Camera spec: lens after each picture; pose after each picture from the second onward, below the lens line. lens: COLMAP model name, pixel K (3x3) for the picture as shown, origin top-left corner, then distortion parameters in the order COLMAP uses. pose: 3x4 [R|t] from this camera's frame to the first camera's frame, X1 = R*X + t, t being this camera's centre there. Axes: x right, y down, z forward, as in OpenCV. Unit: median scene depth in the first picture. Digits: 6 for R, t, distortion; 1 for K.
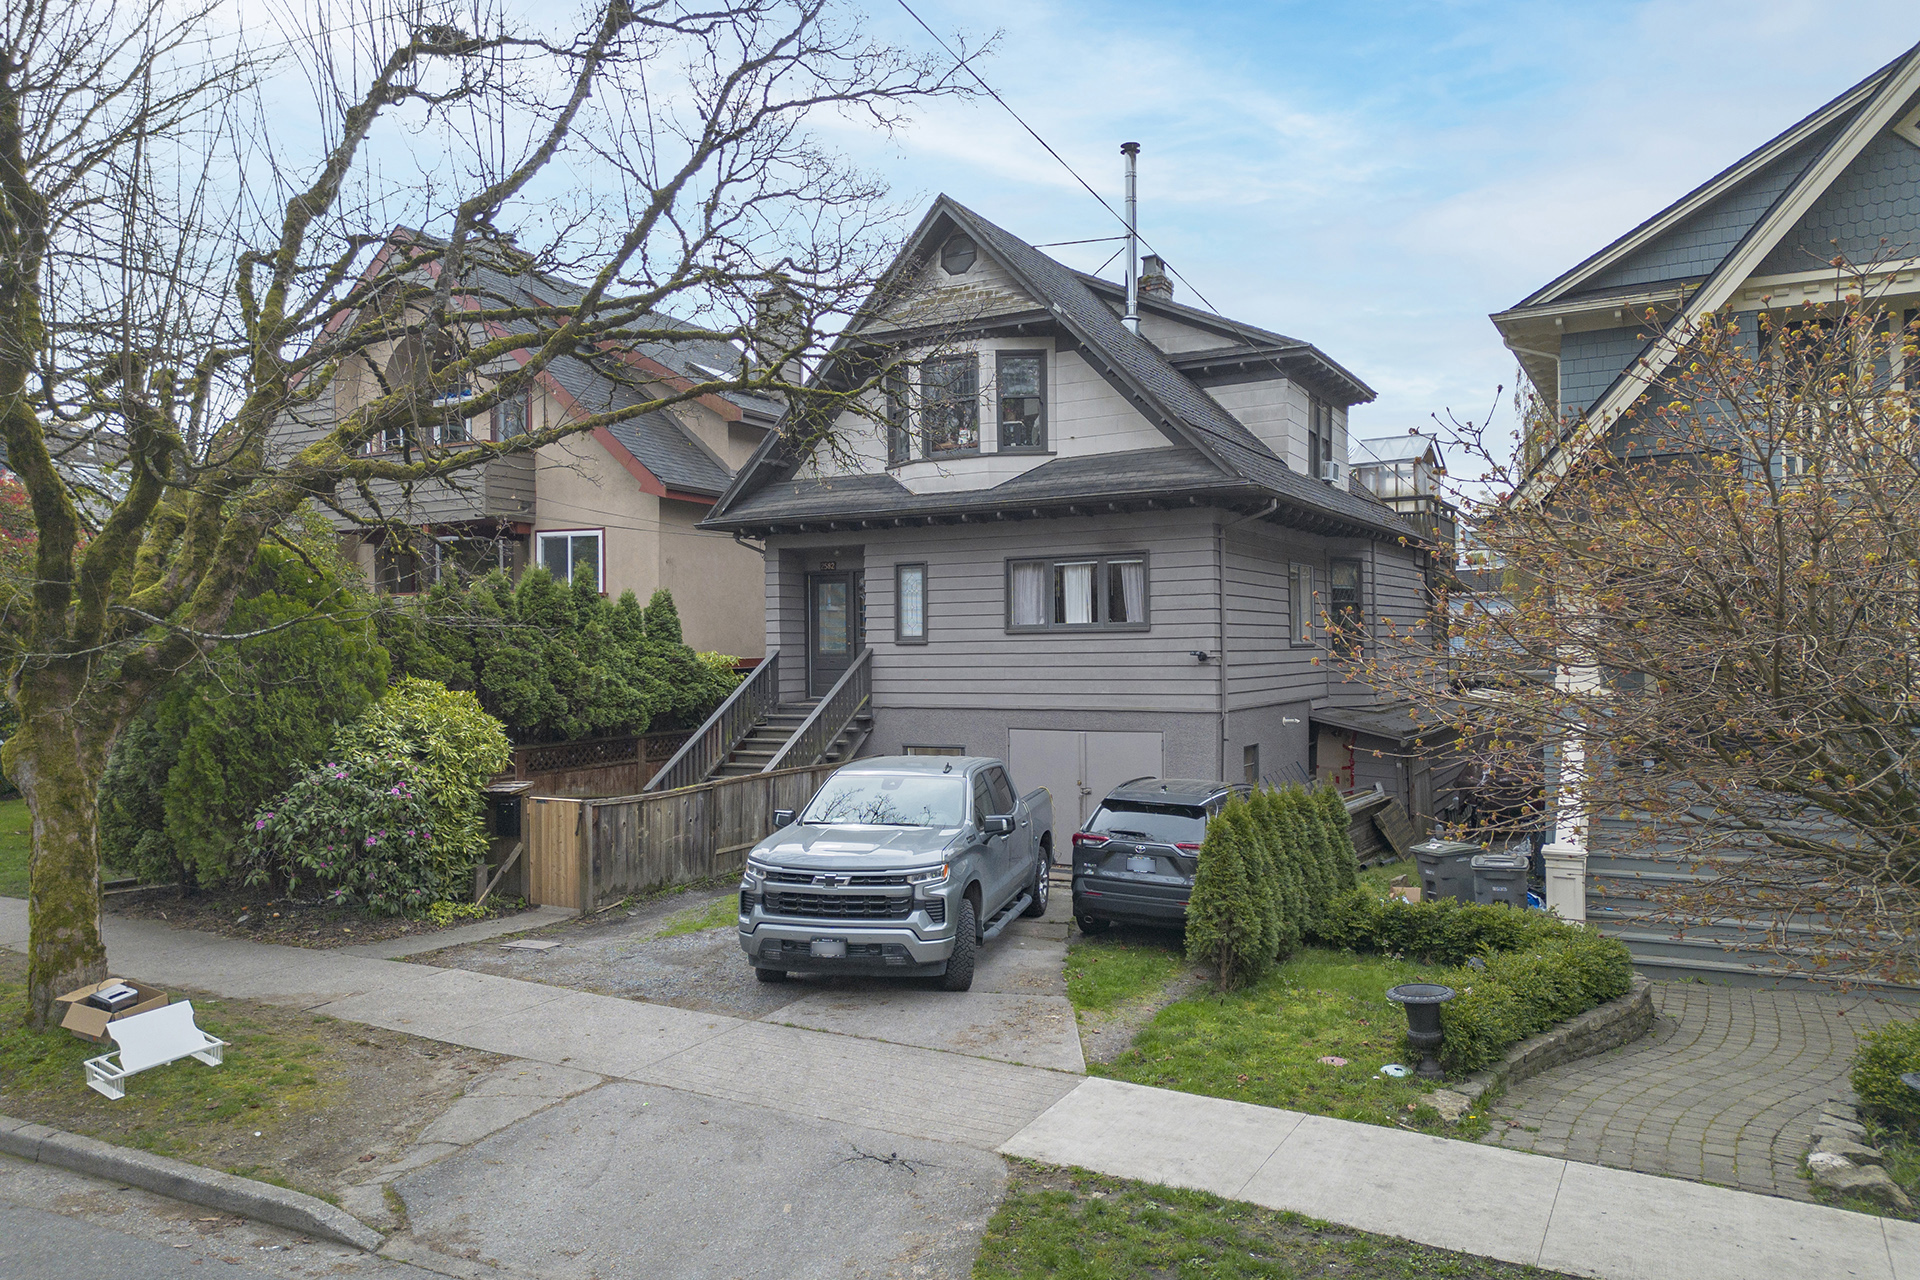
lens RADIAL K [[1357.5, 0, 958.6], [0, 1357.5, 632.5], [0, 0, 1]] dist [0.076475, -0.073675]
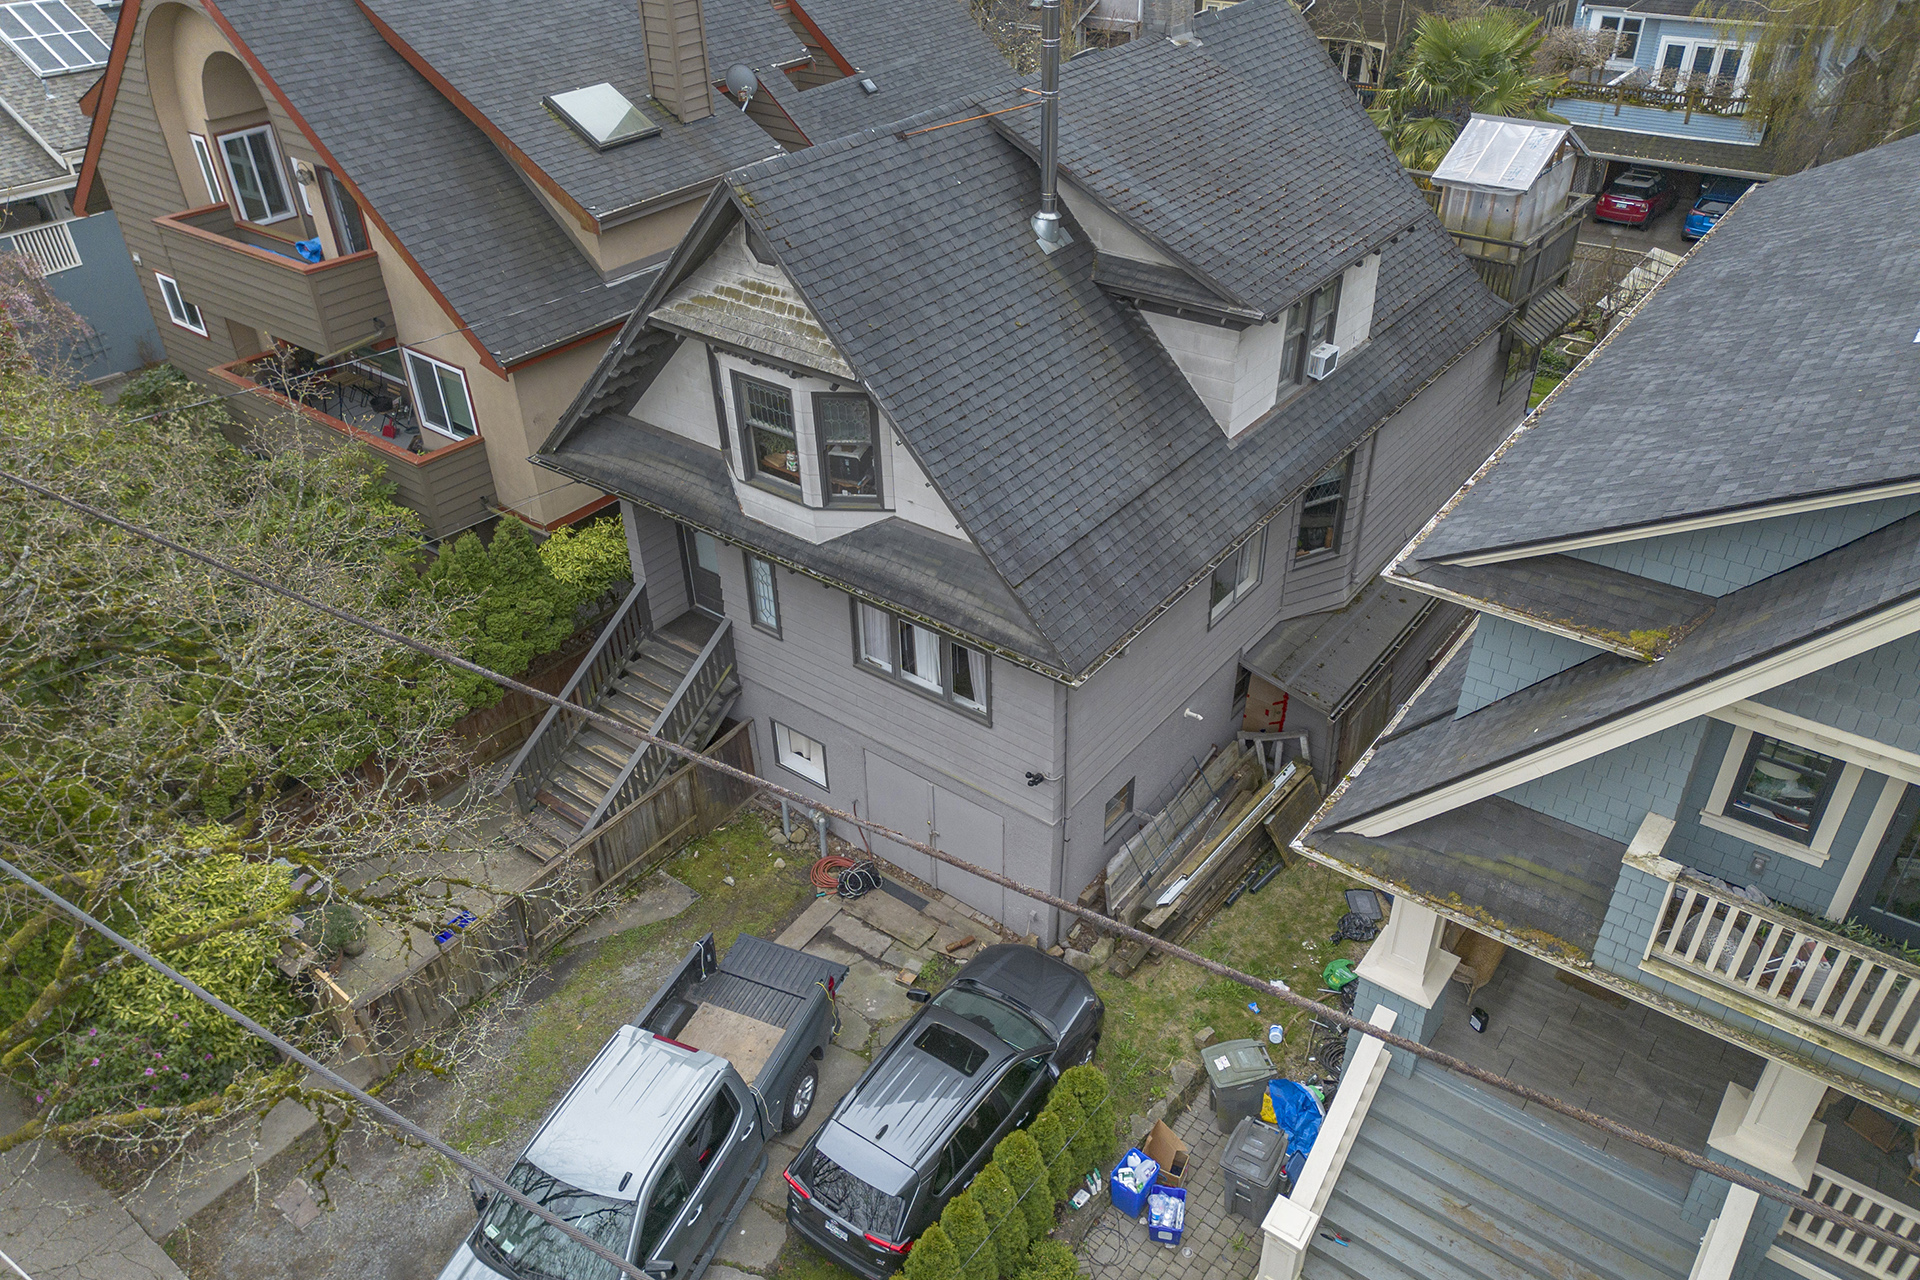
lens RADIAL K [[1357.5, 0, 959.0], [0, 1357.5, 640.5], [0, 0, 1]] dist [0.076475, -0.073675]
pose [[0.987500, 0.080208, -0.135688, 0.240432], [0.012459, 0.818434, 0.574466, -0.567340], [0.157128, -0.568975, 0.807204, 0.324009]]
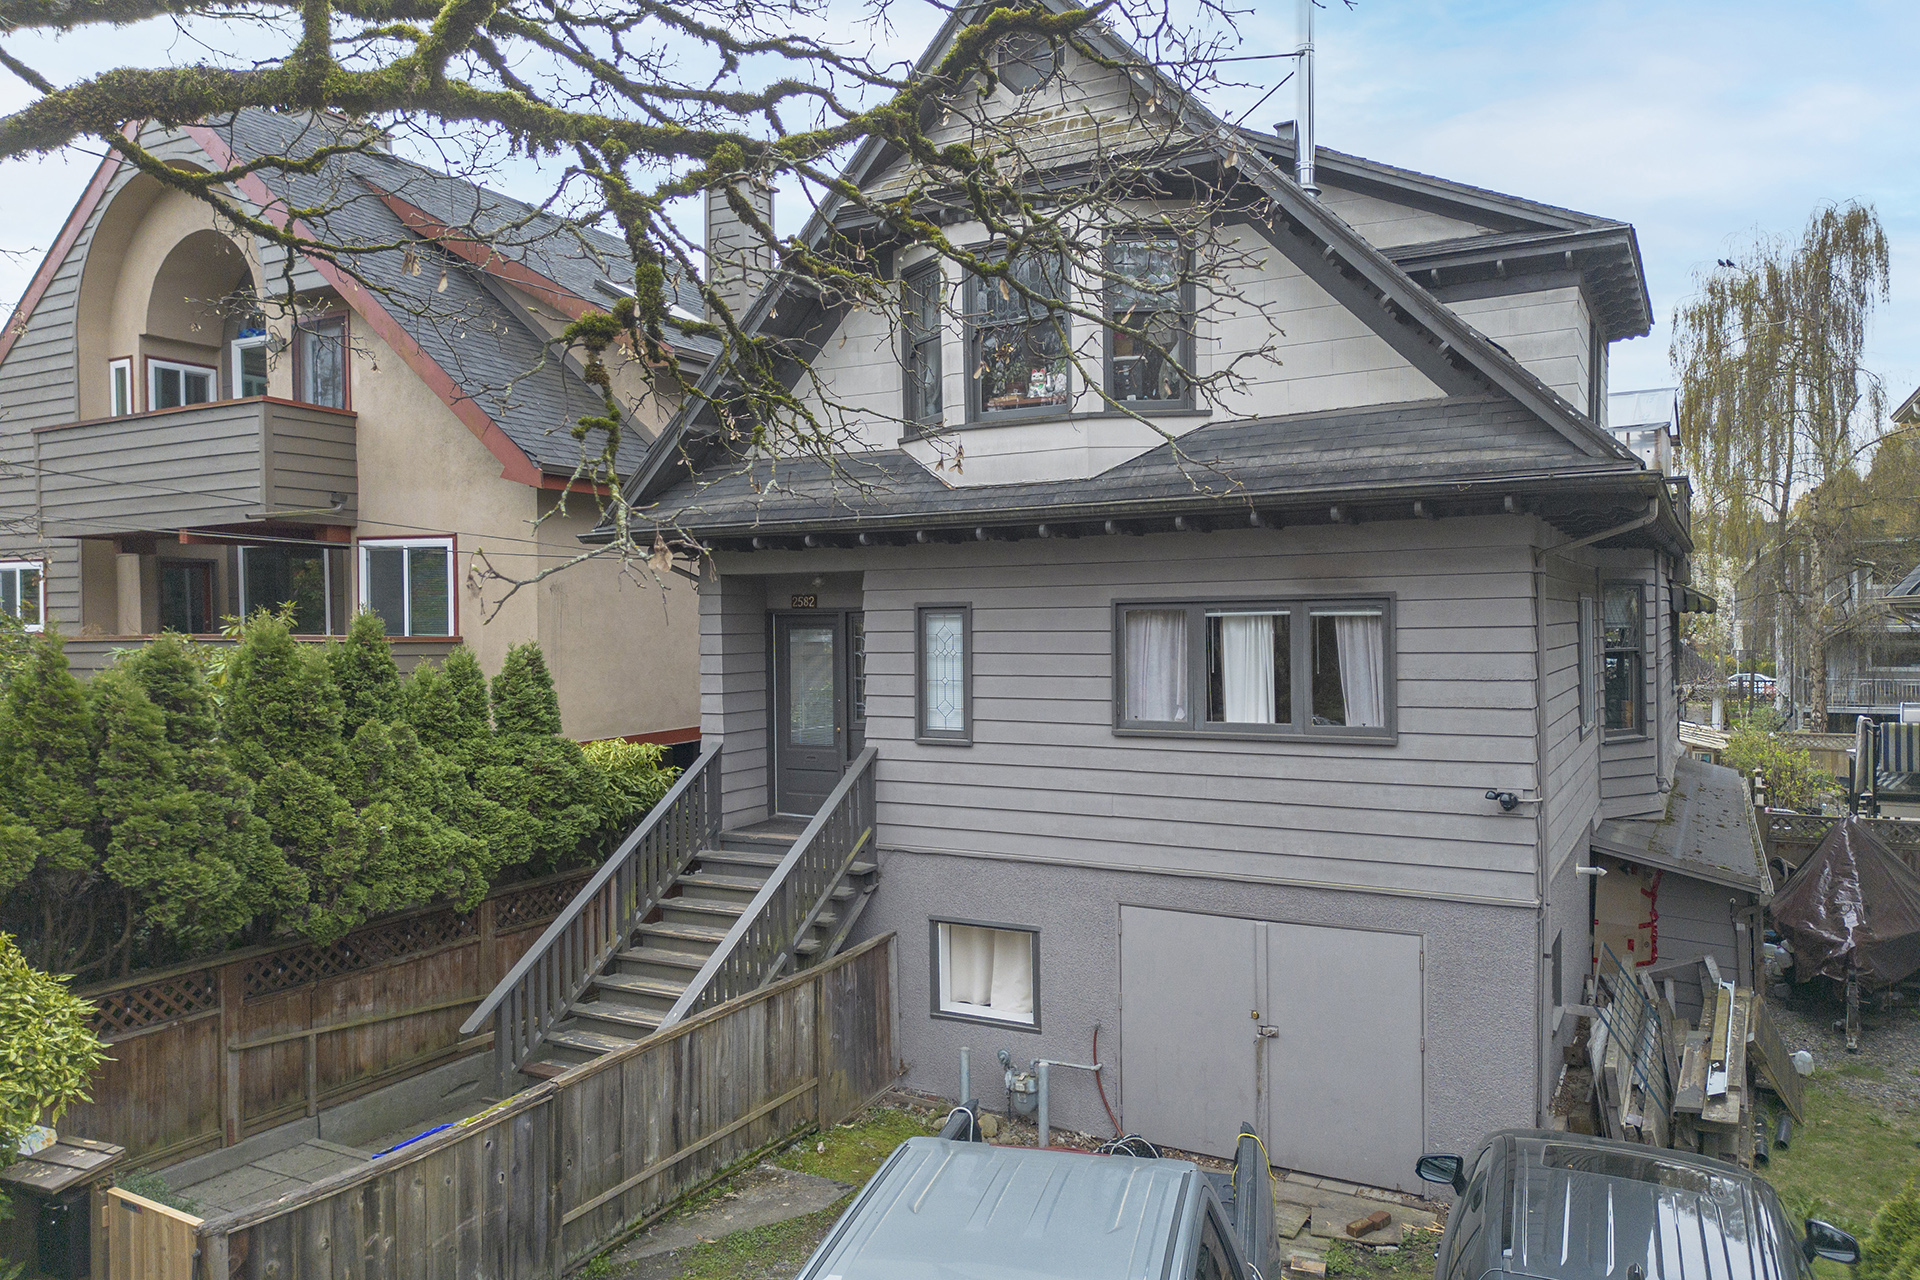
lens RADIAL K [[1357.5, 0, 957.0], [0, 1357.5, 635.0], [0, 0, 1]] dist [0.076475, -0.073675]
pose [[0.999994, -0.000972, -0.003204, -0.031052], [0.001050, 0.999700, 0.024468, -0.059214], [0.003179, -0.024472, 0.999695, 0.472311]]
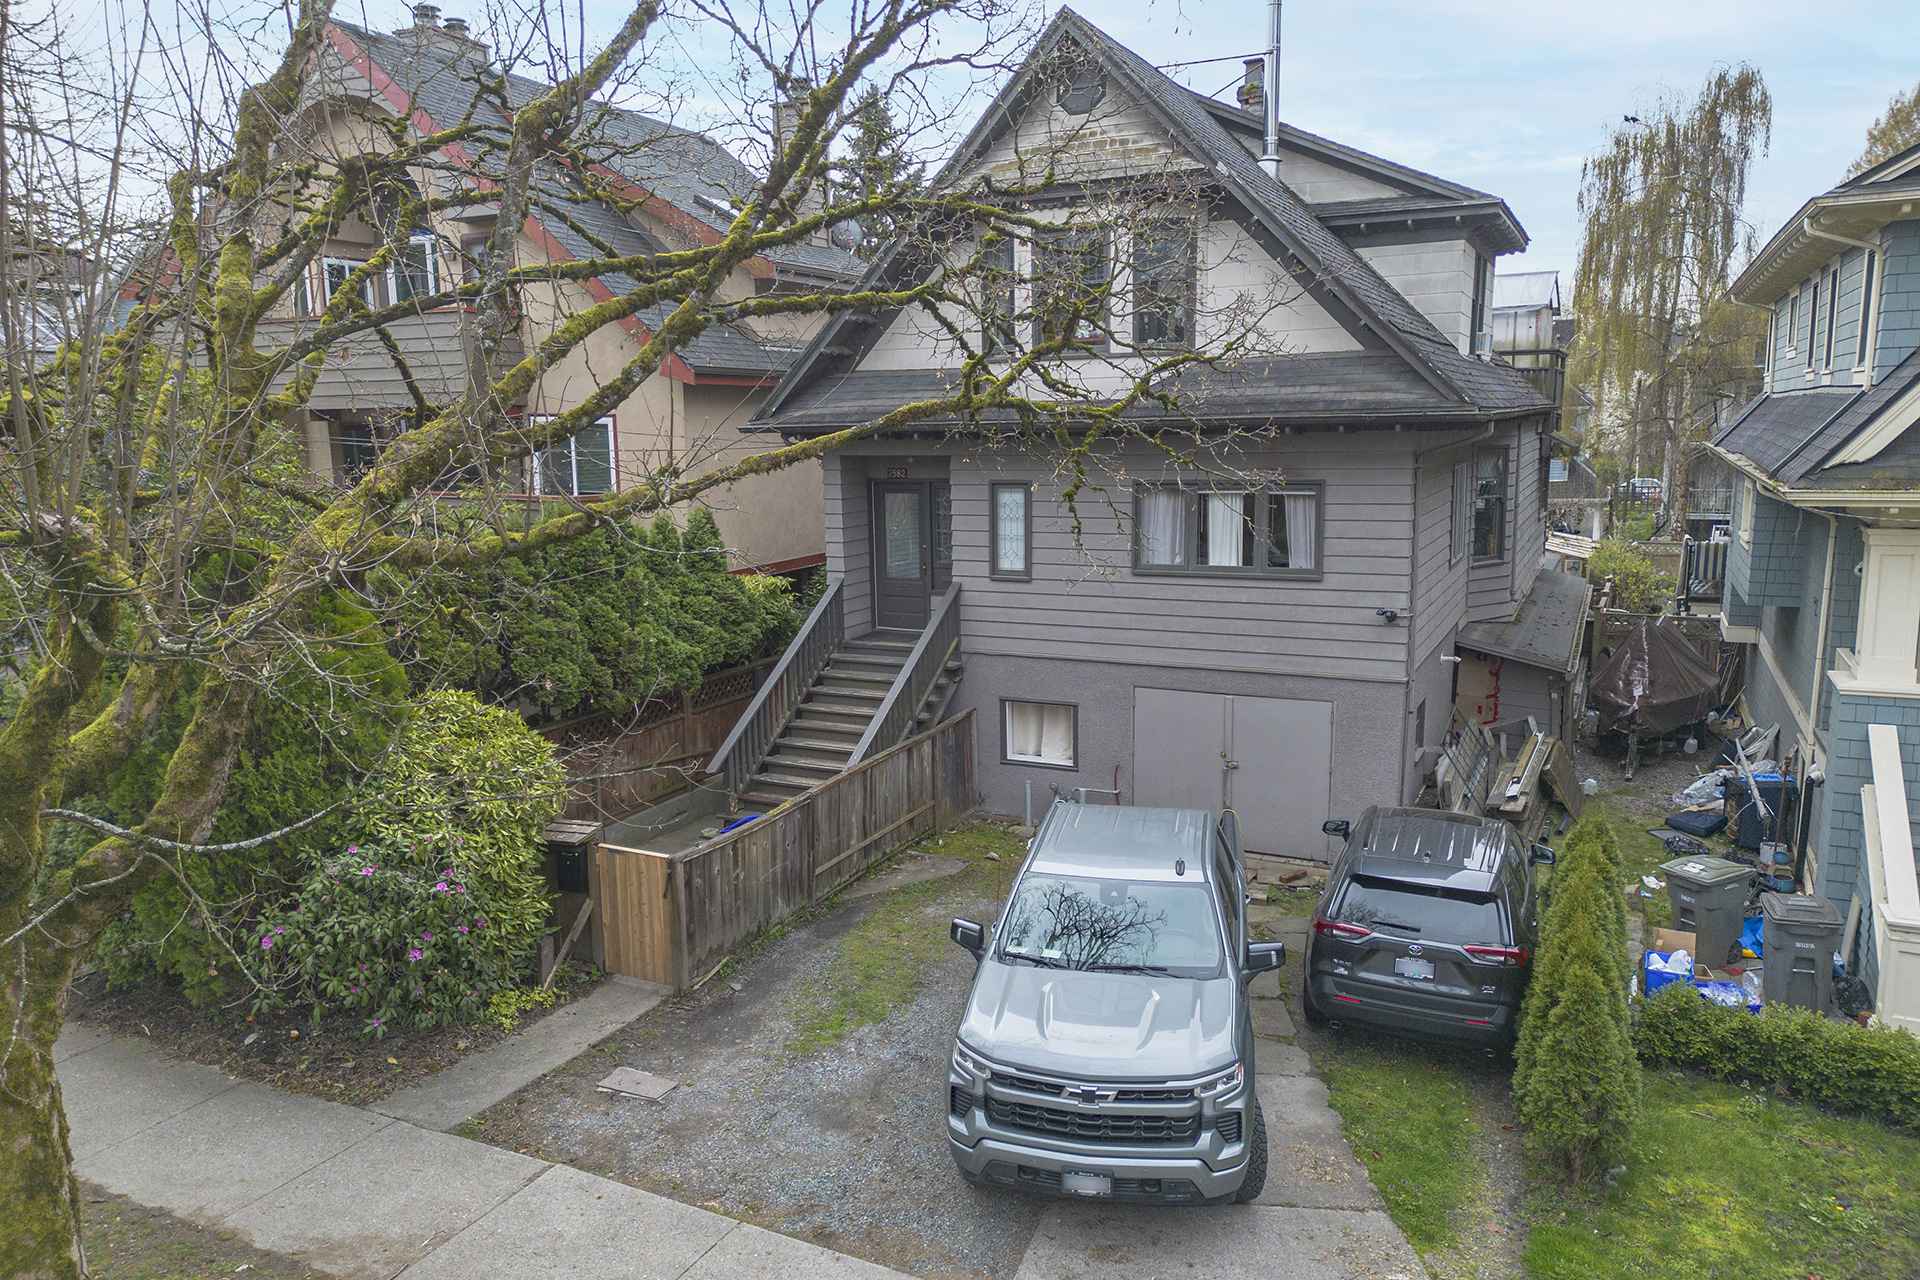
lens RADIAL K [[1357.5, 0, 955.0], [0, 1357.5, 634.9], [0, 0, 1]] dist [0.076475, -0.073675]
pose [[0.999044, -0.011838, 0.042085, -0.117812], [0.004492, 0.985342, 0.170531, -0.112712], [-0.043486, -0.170179, 0.984453, 0.197547]]
